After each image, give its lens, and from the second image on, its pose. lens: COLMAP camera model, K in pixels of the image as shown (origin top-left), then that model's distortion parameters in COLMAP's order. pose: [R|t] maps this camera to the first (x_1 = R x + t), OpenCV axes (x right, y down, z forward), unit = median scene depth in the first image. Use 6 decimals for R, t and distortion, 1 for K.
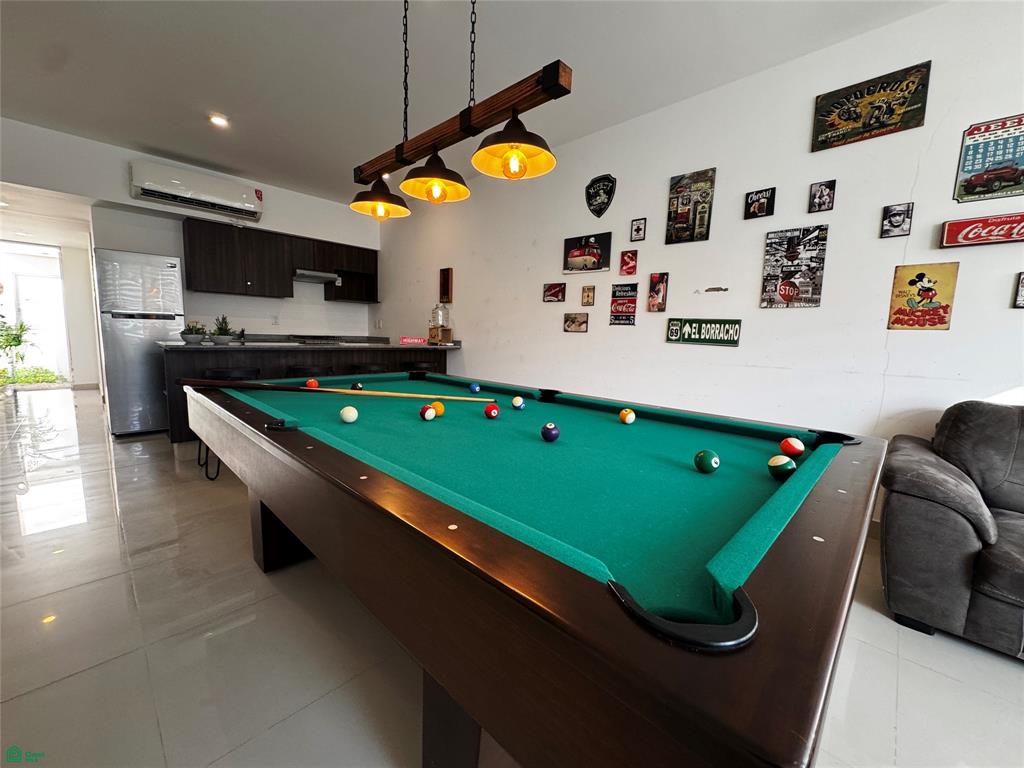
lens RADIAL K [[409.4, 0, 509.8], [0, 409.4, 383.5], [0, 0, 1]] dist [-0.000147, -0.000529]
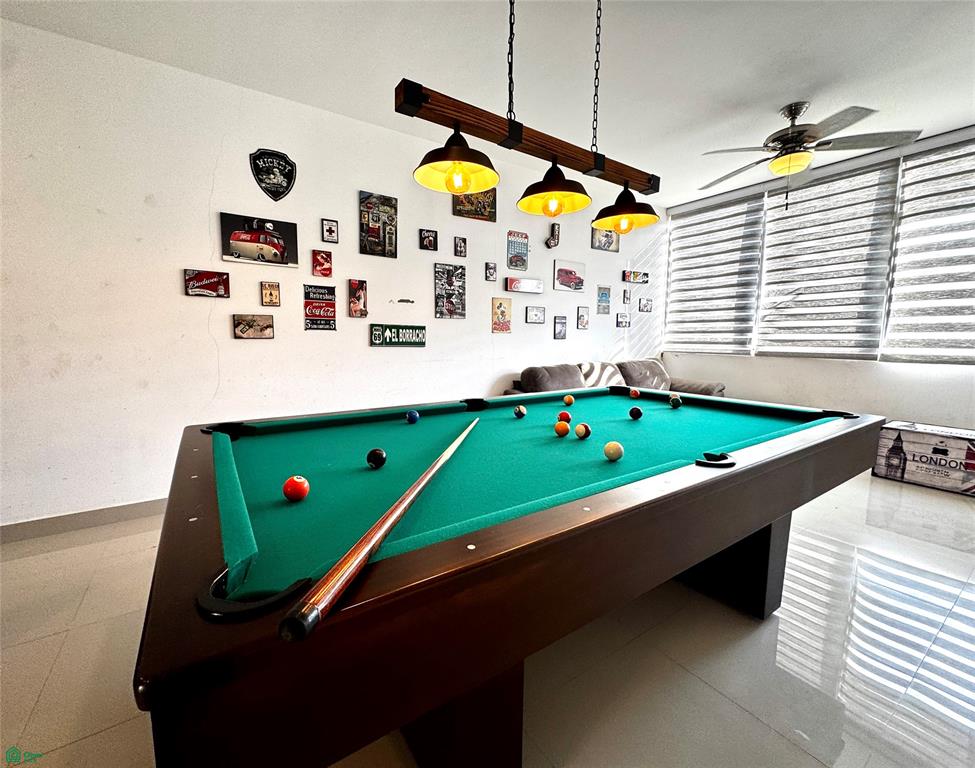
lens RADIAL K [[410.5, 0, 467.6], [0, 410.5, 380.3], [0, 0, 1]] dist [-0.001214, 0.000216]
pose [[0.225331, -0.133966, 0.965028, -0.564210], [0.121226, 0.986659, 0.108663, -0.091616], [-0.966711, 0.092501, 0.238565, 0.471268]]
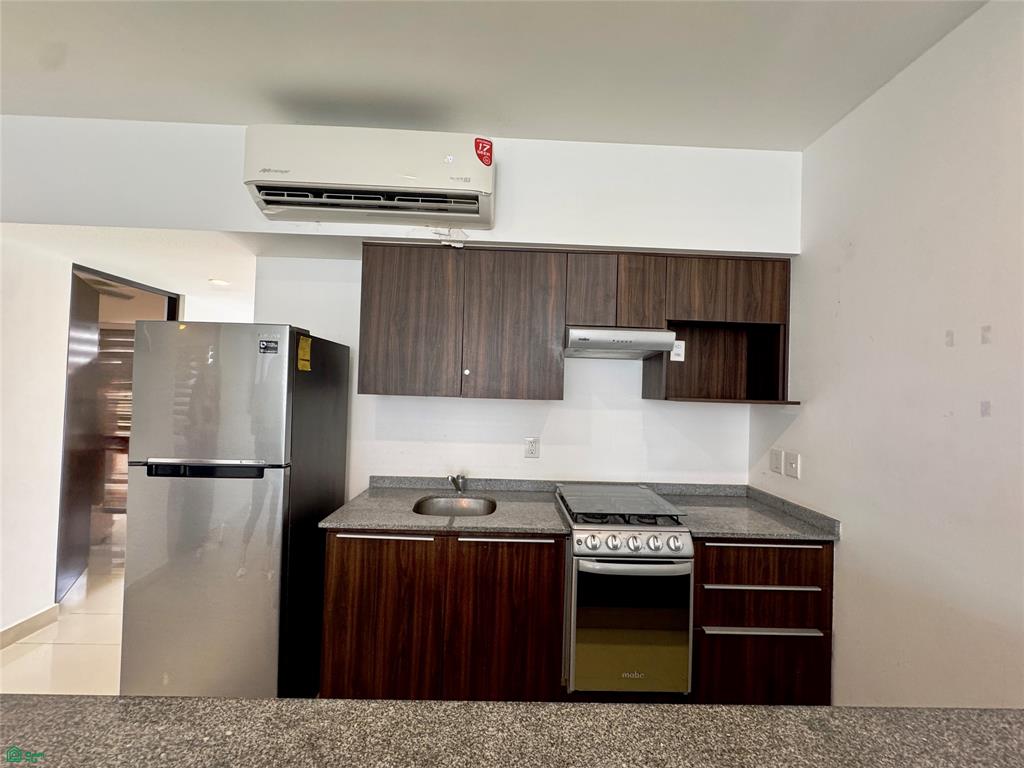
lens RADIAL K [[409.4, 0, 514.6], [0, 409.4, 382.4], [0, 0, 1]] dist [-0.000147, -0.000529]
pose [[0.719289, -0.020377, -0.694412, -0.451689], [-0.092442, 0.987873, -0.124743, -0.272411], [0.688533, 0.153919, 0.708683, 1.078935]]
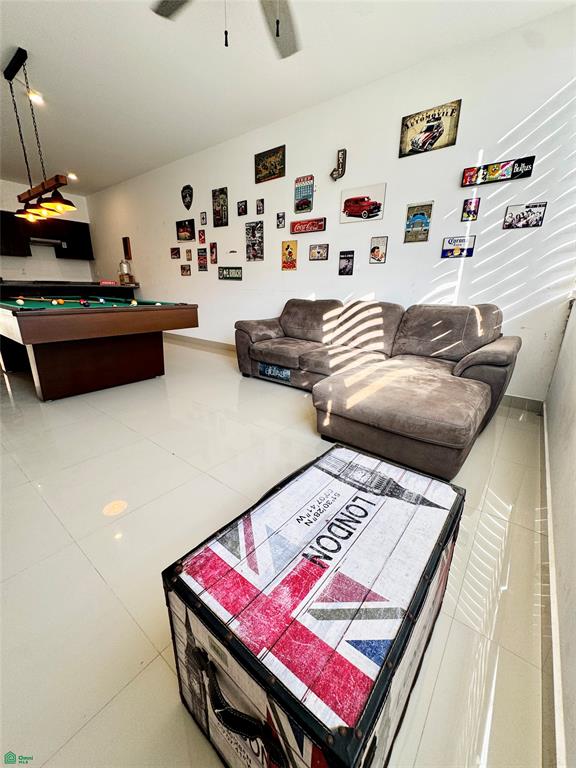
lens RADIAL K [[307.0, 0, 285.3], [0, 307.0, 383.4], [0, 0, 1]] dist [-0.000147, -0.000529]
pose [[0.995003, -0.041899, 0.090627, 0.510407], [0.023944, 0.981335, 0.190809, 0.112676], [-0.096930, -0.187685, 0.977435, -0.562795]]
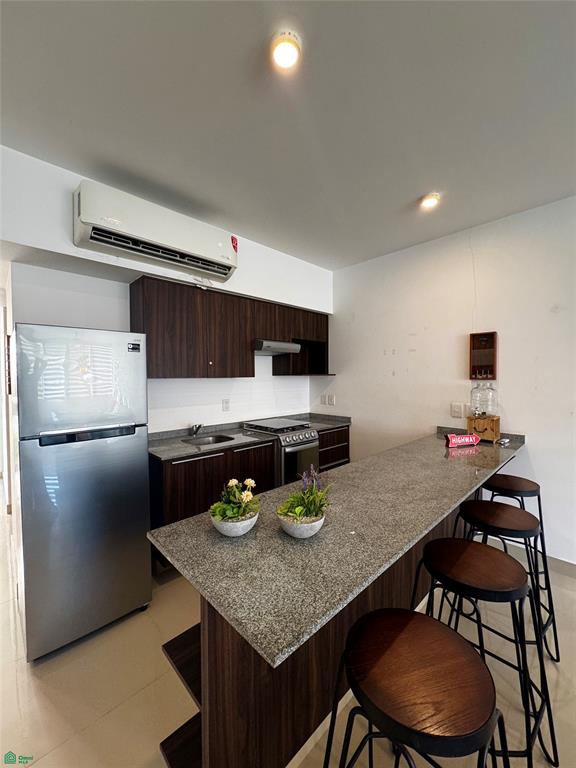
lens RADIAL K [[307.0, 0, 285.9], [0, 307.0, 382.6], [0, 0, 1]] dist [-0.000147, -0.000529]
pose [[0.998945, -0.034998, -0.029718, -0.714518], [0.031852, 0.994432, -0.100449, -0.220328], [0.033068, 0.099396, 0.994498, 0.676567]]
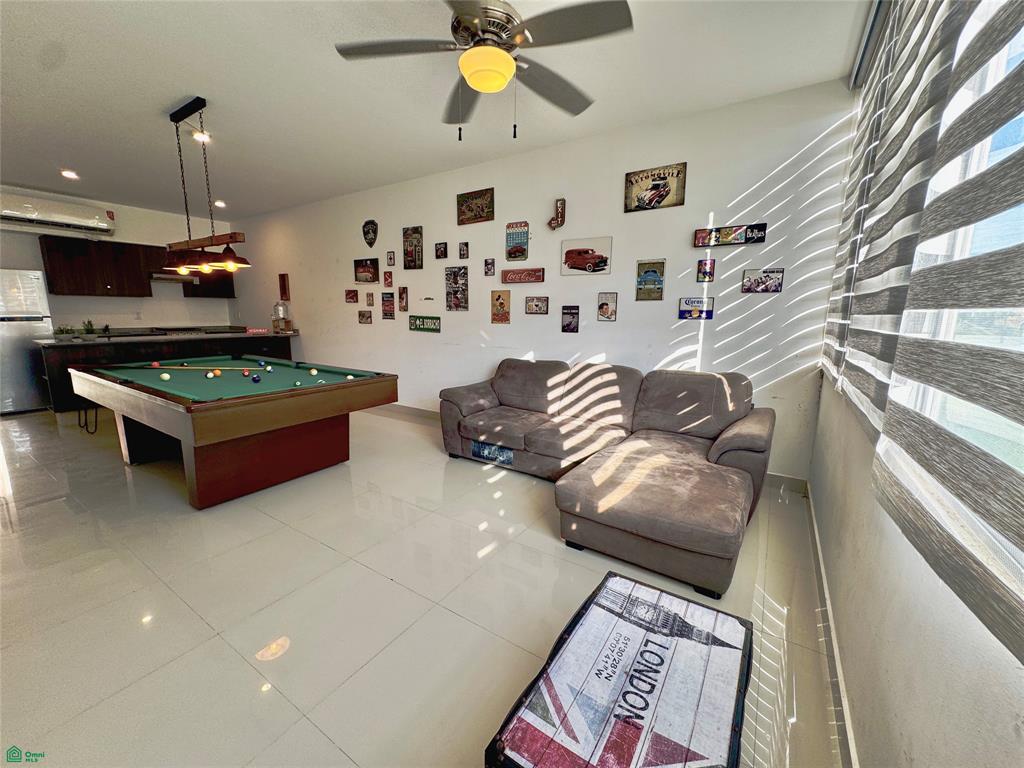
lens RADIAL K [[409.4, 0, 509.6], [0, 409.4, 383.3], [0, 0, 1]] dist [-0.000147, -0.000529]
pose [[0.981534, -0.053322, 0.183708, 0.428676], [0.042403, 0.997121, 0.062864, 0.022201], [-0.186531, -0.053913, 0.980969, -0.628685]]
